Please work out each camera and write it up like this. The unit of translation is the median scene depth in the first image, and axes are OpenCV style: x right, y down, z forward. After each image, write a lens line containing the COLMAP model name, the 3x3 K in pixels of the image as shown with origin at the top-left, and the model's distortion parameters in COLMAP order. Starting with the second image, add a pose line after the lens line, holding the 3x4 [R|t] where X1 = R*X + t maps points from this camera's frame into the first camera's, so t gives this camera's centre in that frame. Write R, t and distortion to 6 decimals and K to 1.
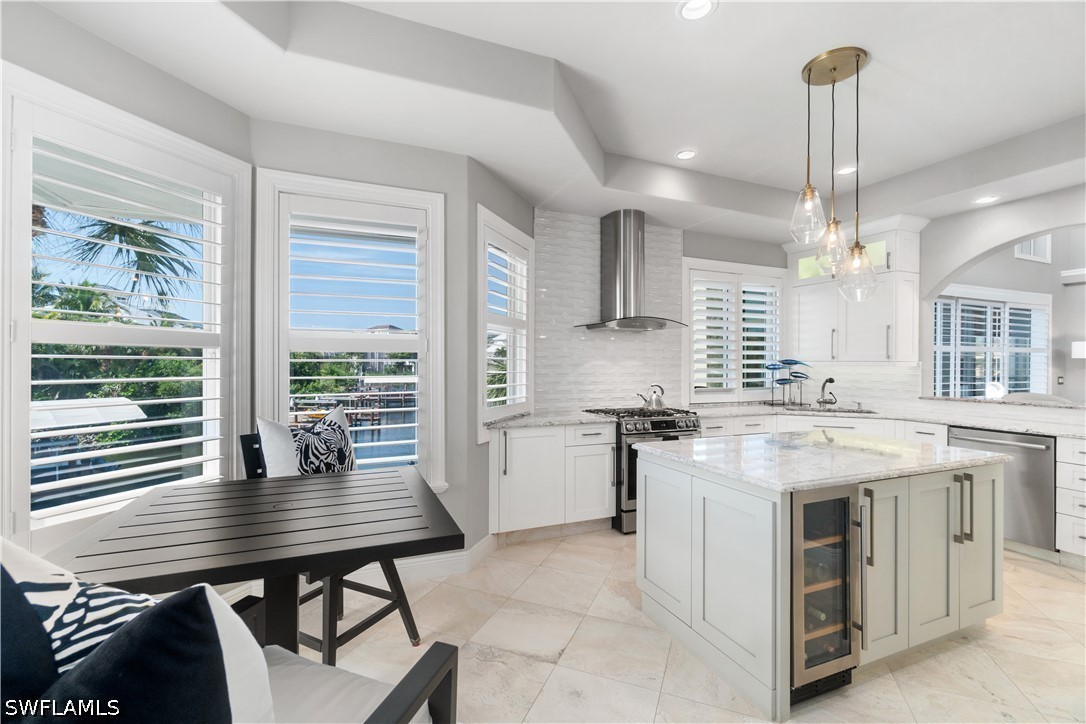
lens RADIAL K [[467.9, 0, 537.2], [0, 467.9, 362.1], [0, 0, 1]] dist [-0.004172, 0.000746]
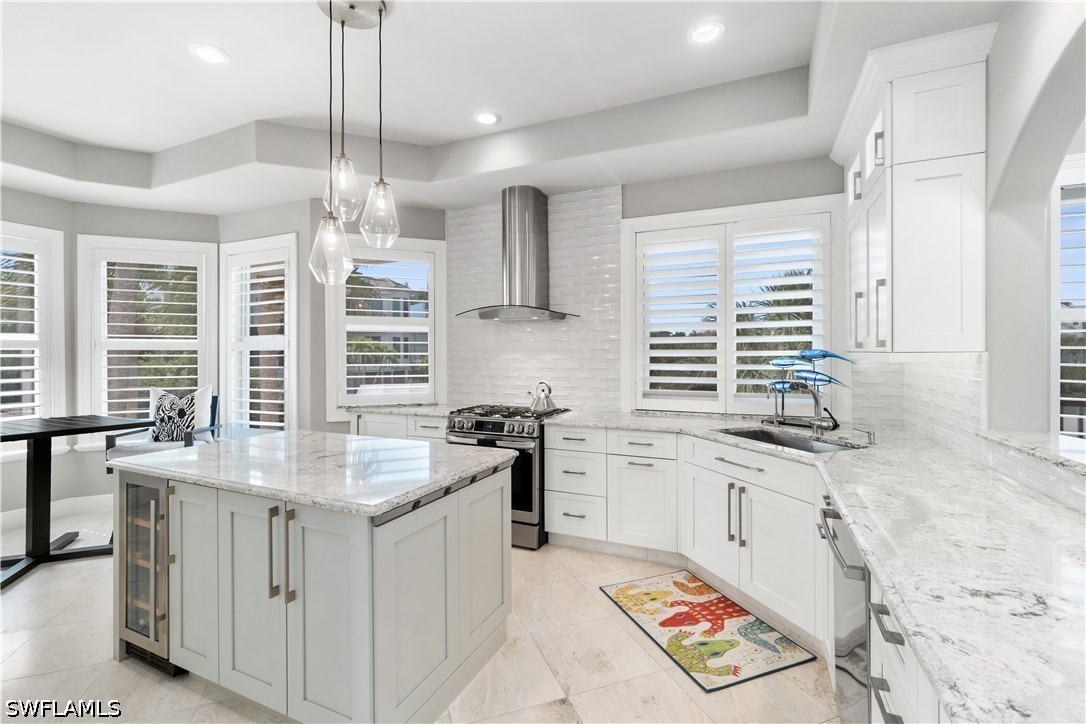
lens RADIAL K [[467.9, 0, 535.8], [0, 467.9, 354.7], [0, 0, 1]] dist [-0.004172, 0.000746]
pose [[0.684590, -0.006088, -0.728903, 0.981121], [0.006201, 0.999978, -0.002528, 0.001021], [0.728902, -0.002789, 0.684612, 0.455061]]
